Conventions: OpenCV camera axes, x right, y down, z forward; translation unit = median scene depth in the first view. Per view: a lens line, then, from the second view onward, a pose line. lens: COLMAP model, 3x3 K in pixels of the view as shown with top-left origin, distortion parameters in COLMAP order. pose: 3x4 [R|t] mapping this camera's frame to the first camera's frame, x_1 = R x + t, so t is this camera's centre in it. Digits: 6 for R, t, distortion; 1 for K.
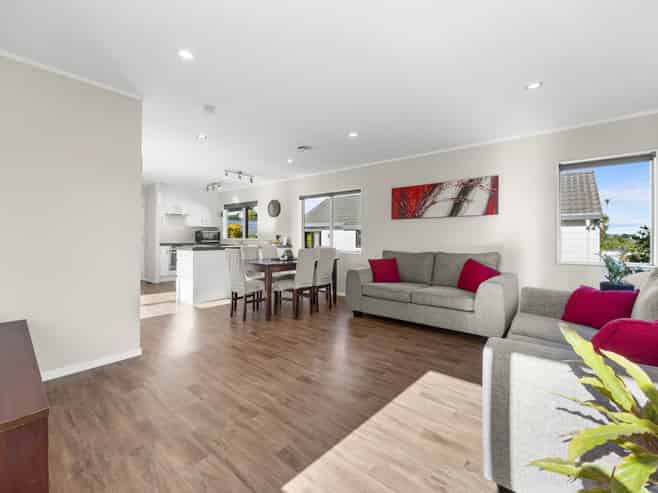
lens RADIAL K [[287.1, 0, 323.5], [0, 287.1, 240.7], [0, 0, 1]] dist [-0.001751, -0.000027]
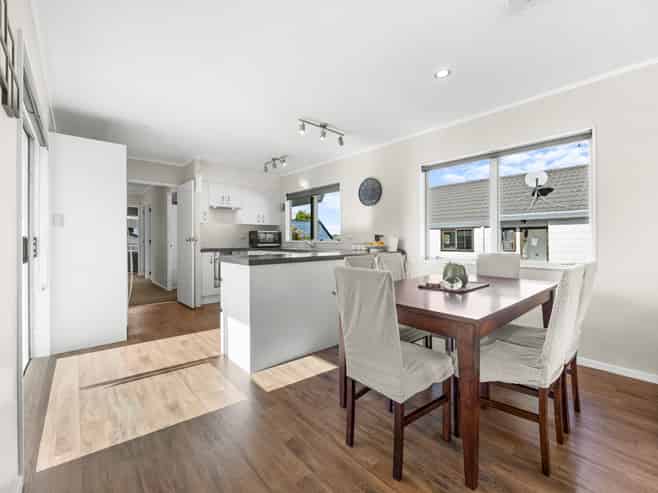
lens RADIAL K [[287.1, 0, 328.3], [0, 287.1, 241.0], [0, 0, 1]] dist [-0.001751, -0.000027]
pose [[0.990241, -0.011069, -0.138924, -0.162961], [0.010226, 0.999925, -0.006787, -0.001747], [0.138989, 0.005300, 0.990280, 0.344086]]
